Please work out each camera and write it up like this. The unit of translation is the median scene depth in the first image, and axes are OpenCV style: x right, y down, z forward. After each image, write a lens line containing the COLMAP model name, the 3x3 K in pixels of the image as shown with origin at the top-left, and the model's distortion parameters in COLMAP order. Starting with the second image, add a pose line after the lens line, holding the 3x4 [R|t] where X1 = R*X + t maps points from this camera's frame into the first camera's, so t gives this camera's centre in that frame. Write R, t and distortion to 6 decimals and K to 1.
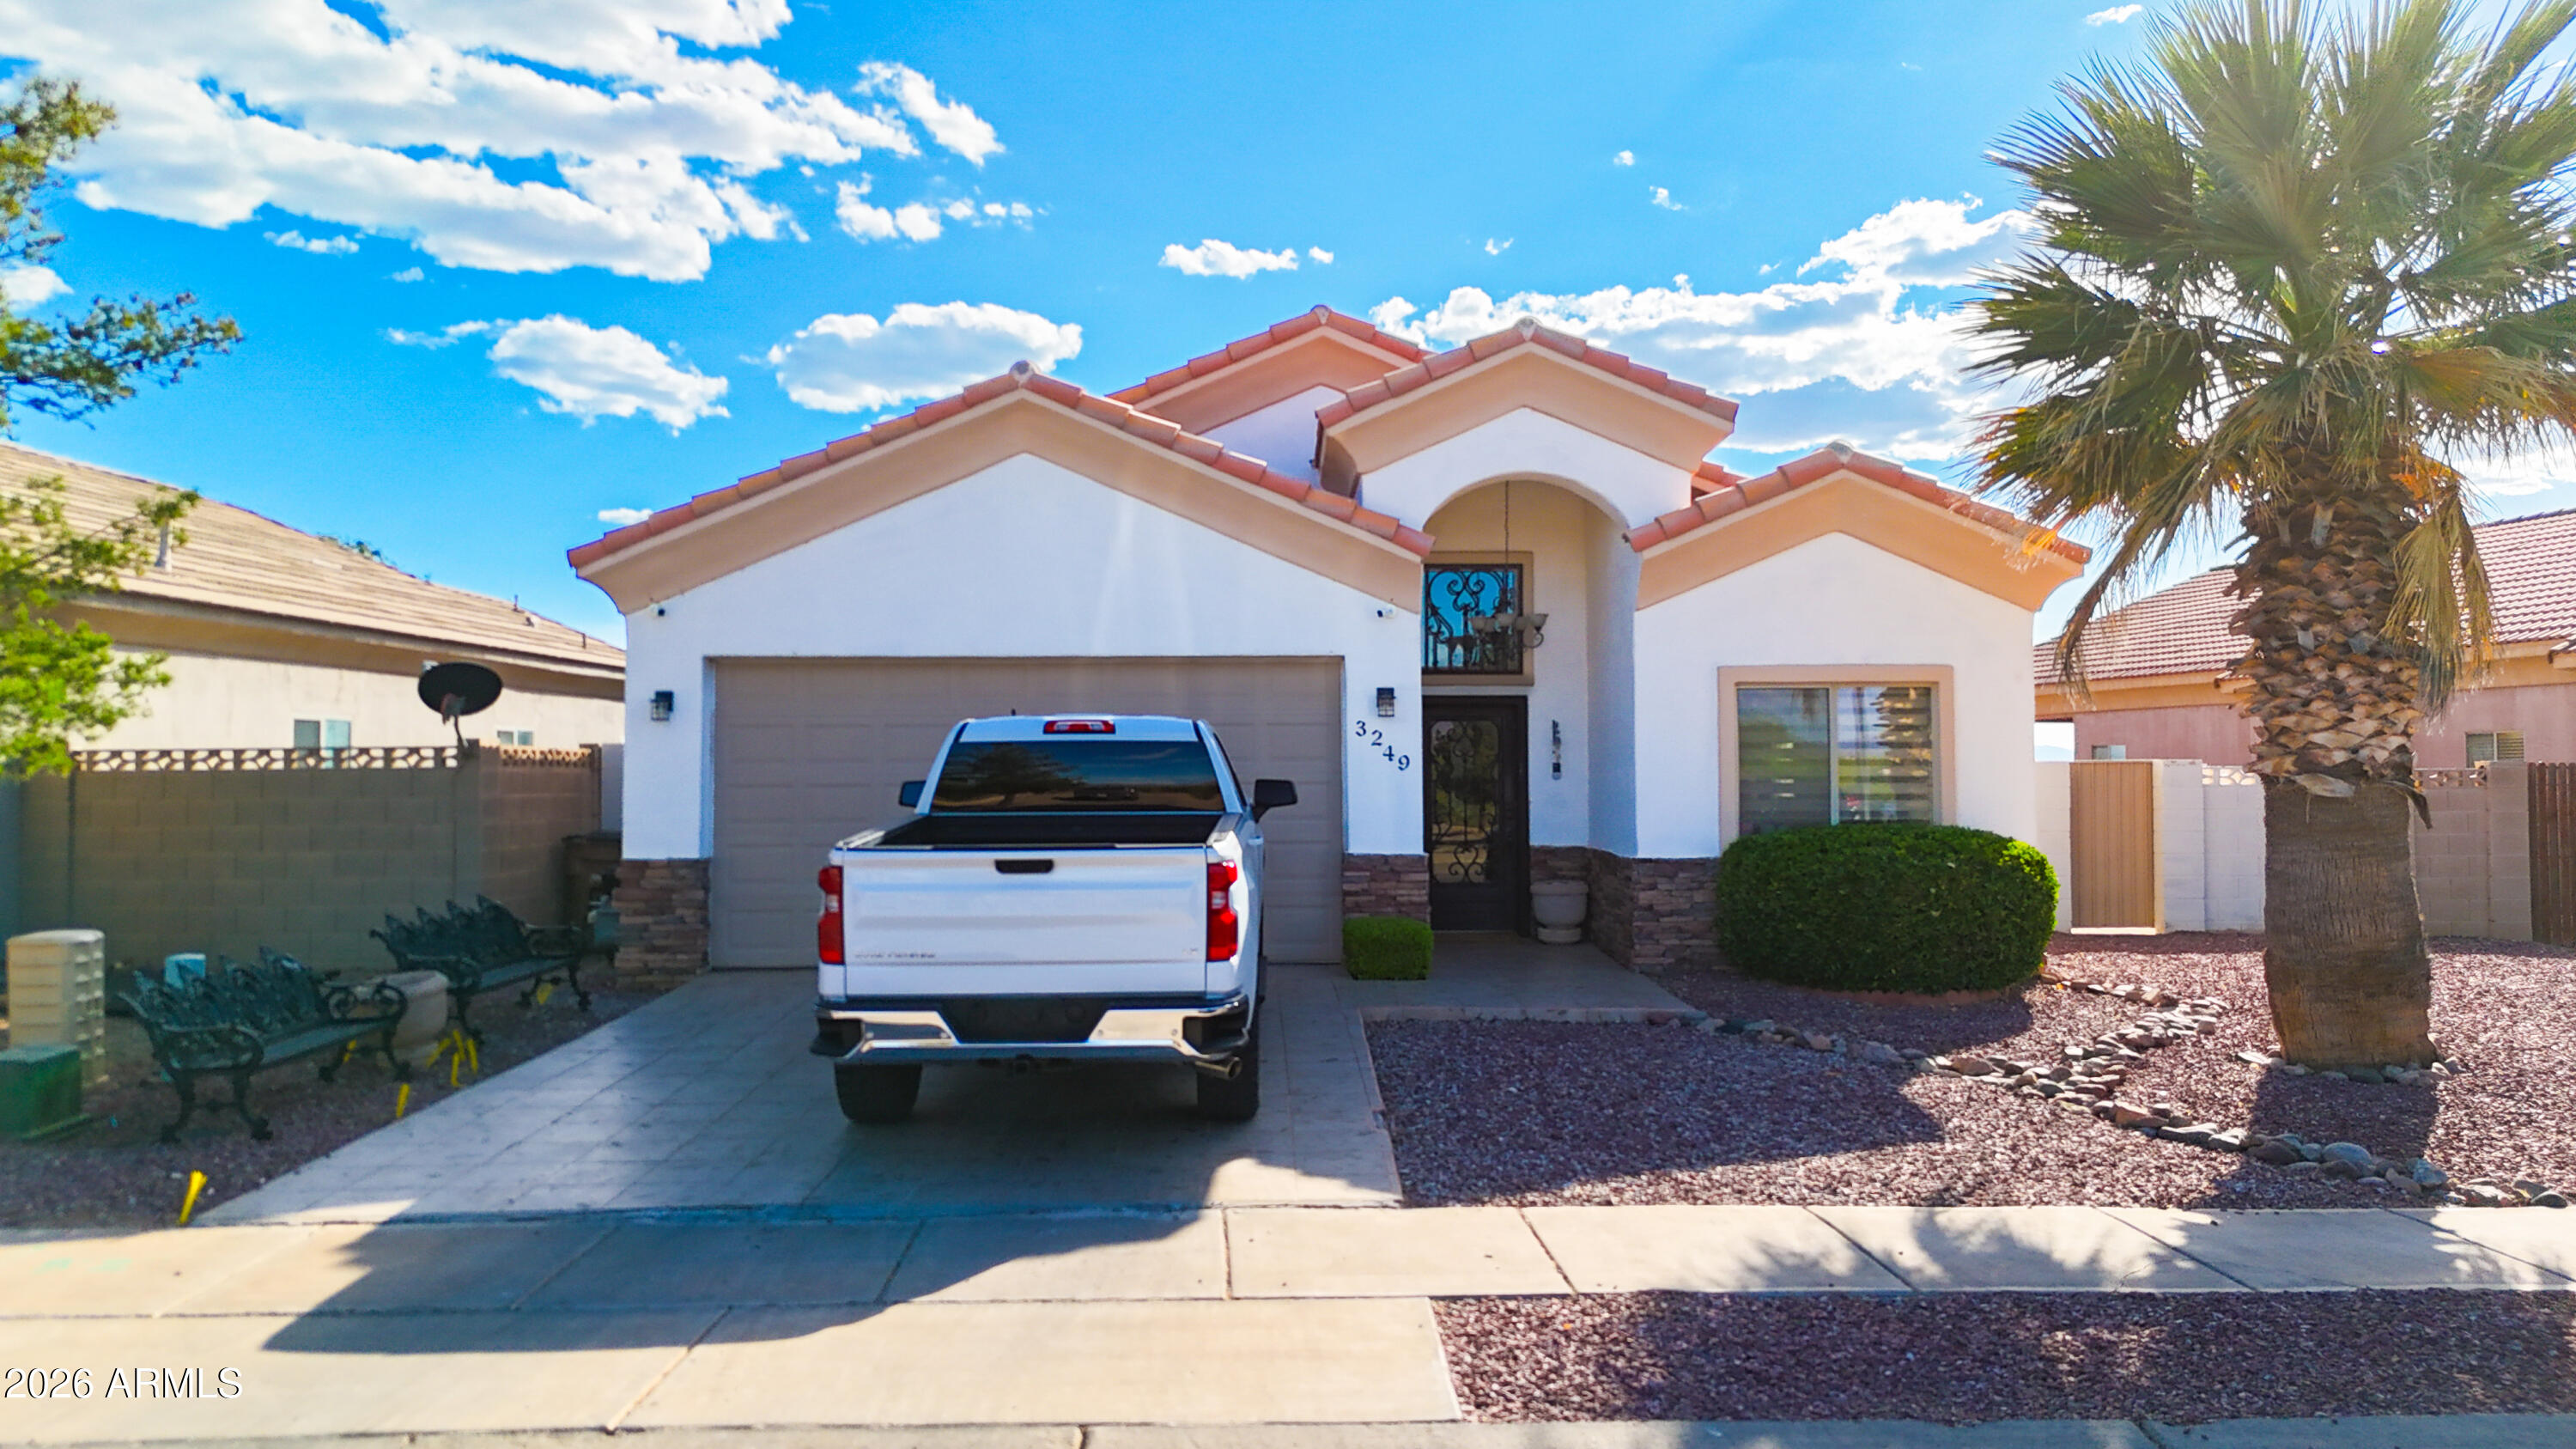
lens RADIAL K [[1908.1, 0, 1293.6], [0, 1908.1, 721.0], [0, 0, 1]] dist [0.065458, -0.067916]
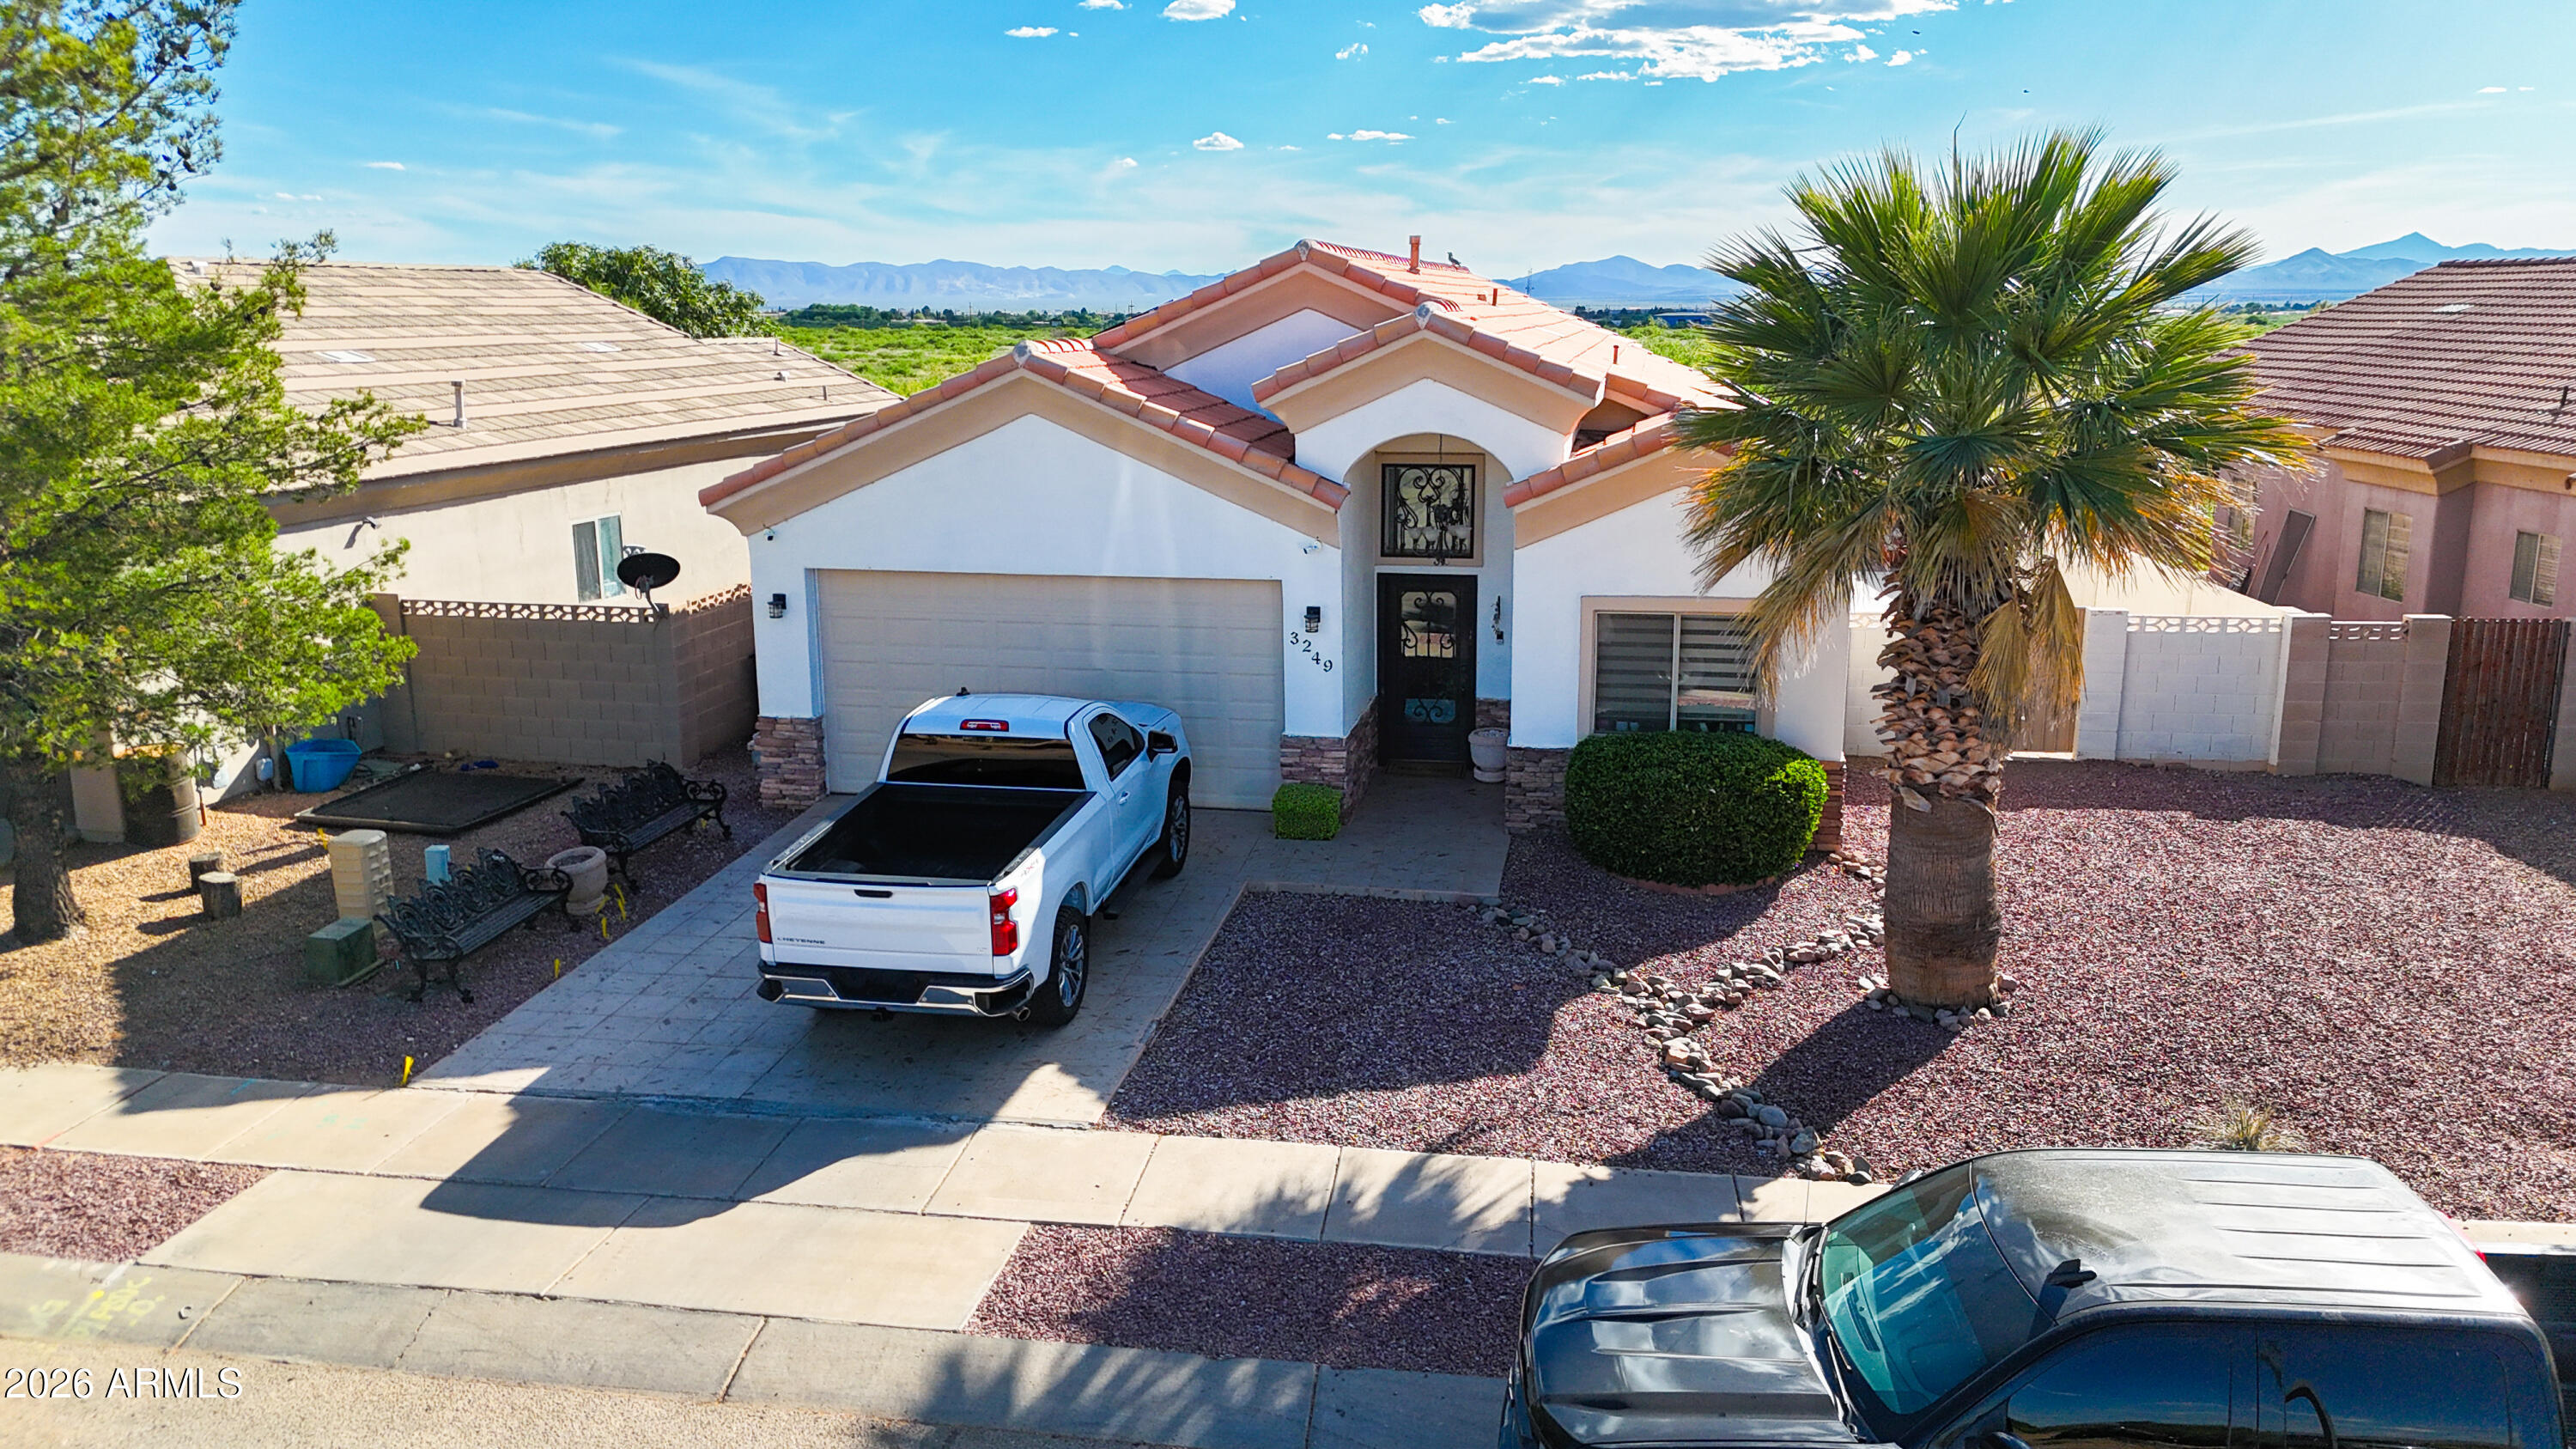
lens RADIAL K [[1908.1, 0, 1291.8], [0, 1908.1, 730.3], [0, 0, 1]] dist [0.065458, -0.067916]
pose [[0.980416, 0.040561, -0.192716, 0.310813], [0.008870, 0.968474, 0.248958, -0.279075], [0.196738, -0.245792, 0.949147, -0.237944]]
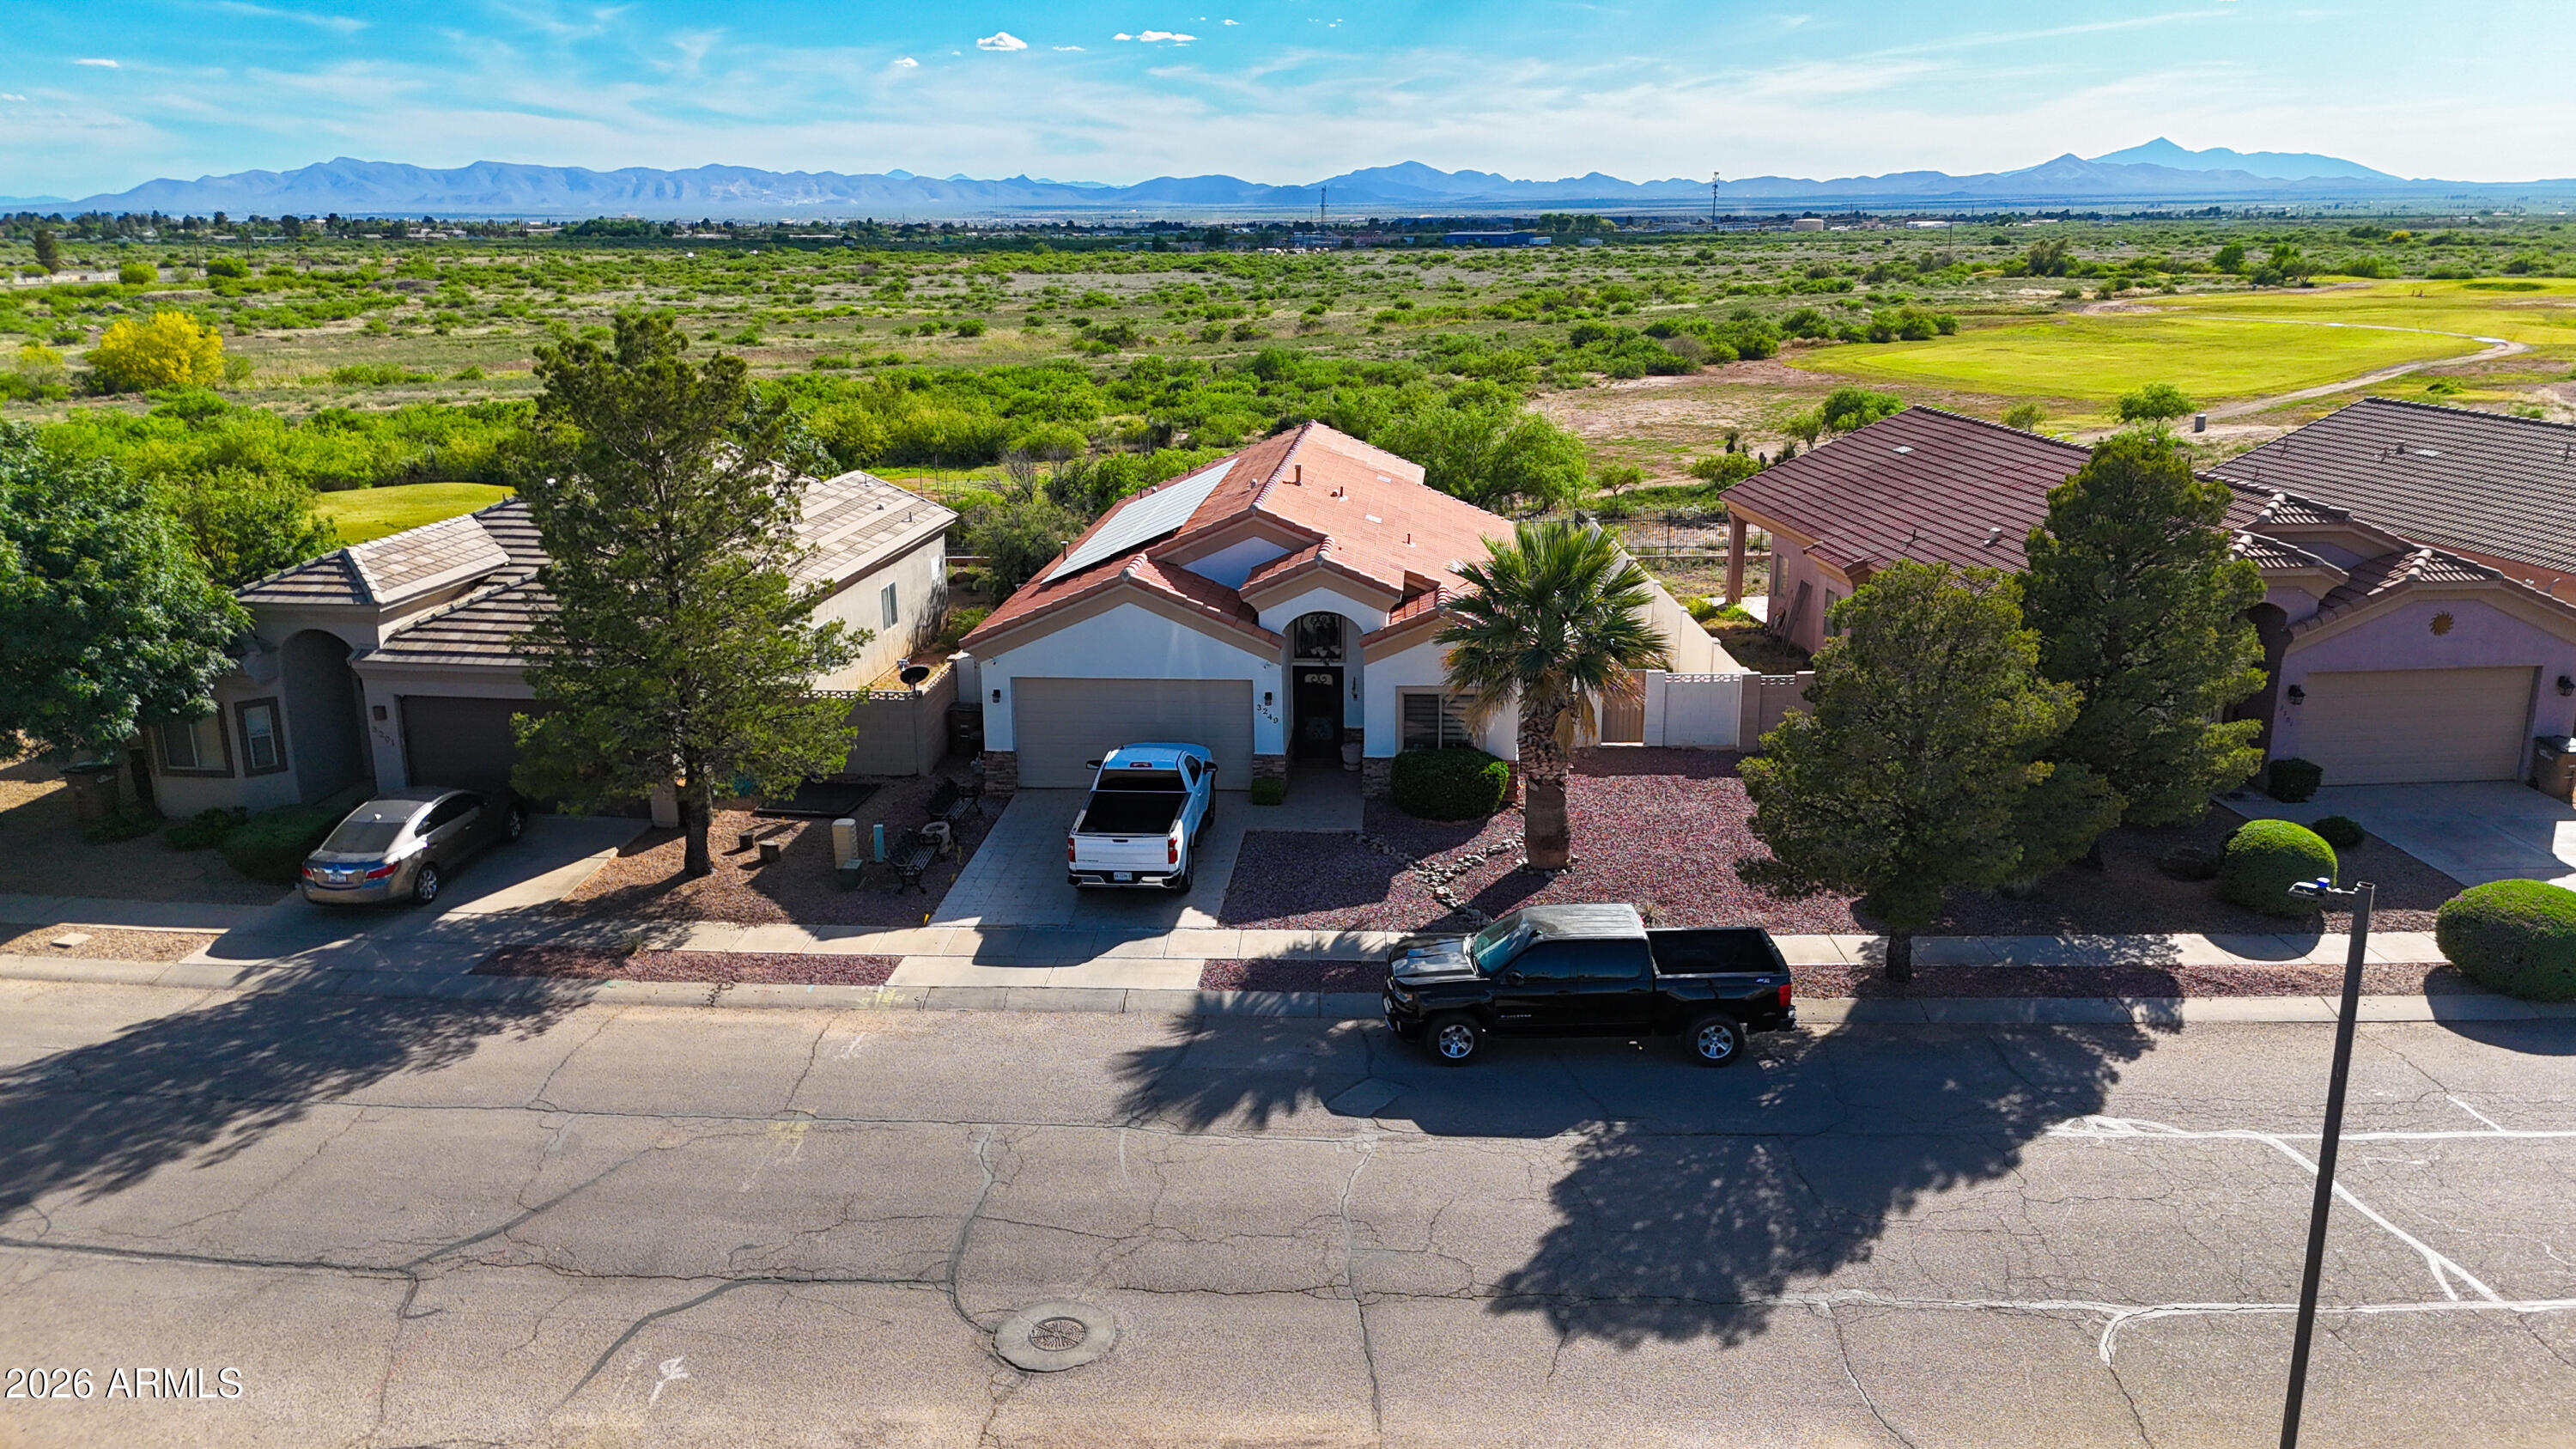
lens RADIAL K [[1908.1, 0, 1297.1], [0, 1908.1, 725.8], [0, 0, 1]] dist [0.065458, -0.067916]
pose [[0.995816, 0.017476, -0.089690, 0.357200], [0.009506, 0.956403, 0.291896, -0.812596], [0.090881, -0.291527, 0.952236, -1.646275]]
